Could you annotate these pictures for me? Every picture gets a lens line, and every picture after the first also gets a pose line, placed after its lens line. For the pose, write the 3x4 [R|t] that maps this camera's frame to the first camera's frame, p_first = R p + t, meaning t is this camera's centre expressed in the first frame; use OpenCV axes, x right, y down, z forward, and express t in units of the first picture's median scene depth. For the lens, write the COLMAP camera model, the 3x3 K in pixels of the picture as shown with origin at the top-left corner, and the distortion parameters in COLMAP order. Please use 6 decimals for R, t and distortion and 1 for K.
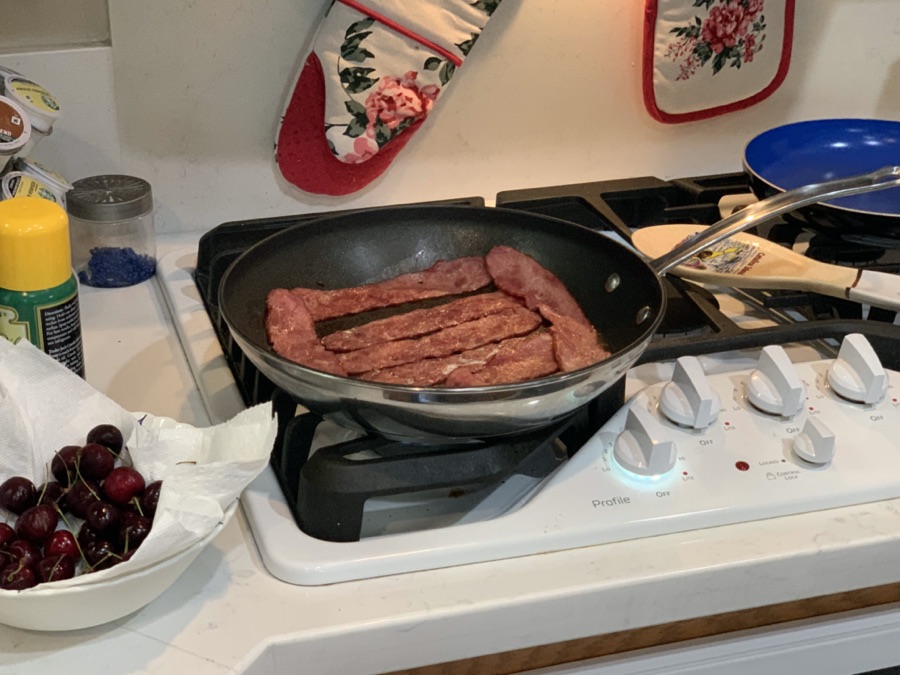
lens RADIAL K [[1649.0, 0, 450.0], [0, 1649.0, 337.2], [0, 0, 1]] dist [-0.004857, 0.000000]
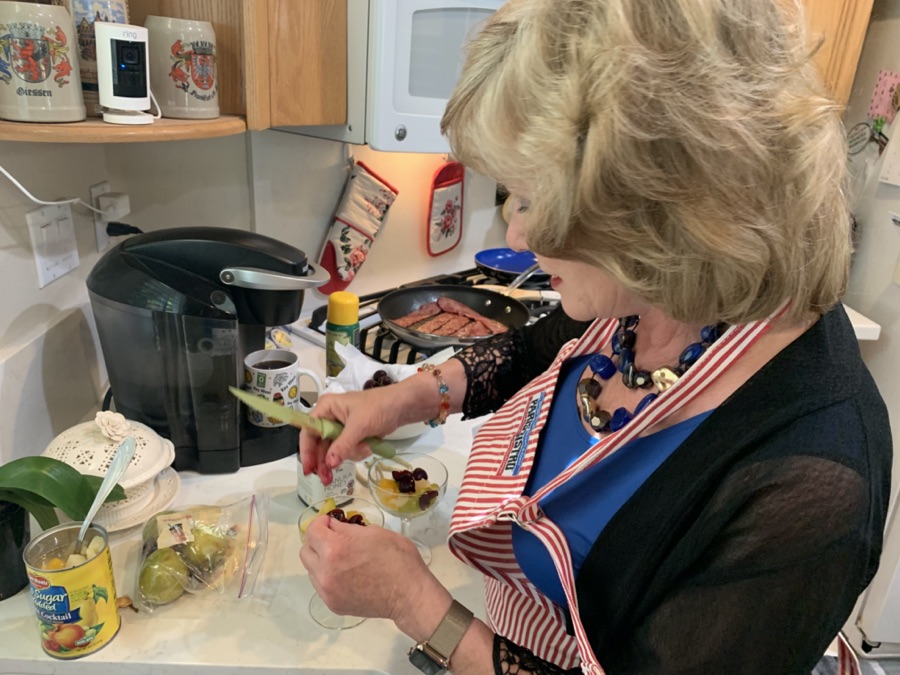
lens RADIAL K [[687.7, 0, 451.0], [0, 687.7, 338.3], [0, 0, 1]] dist [-0.005146, -0.000593]
pose [[0.854659, -0.150822, 0.496801, -0.484443], [0.175090, 0.984550, -0.002317, 0.017754], [-0.488775, 0.088965, 0.867862, -0.035442]]
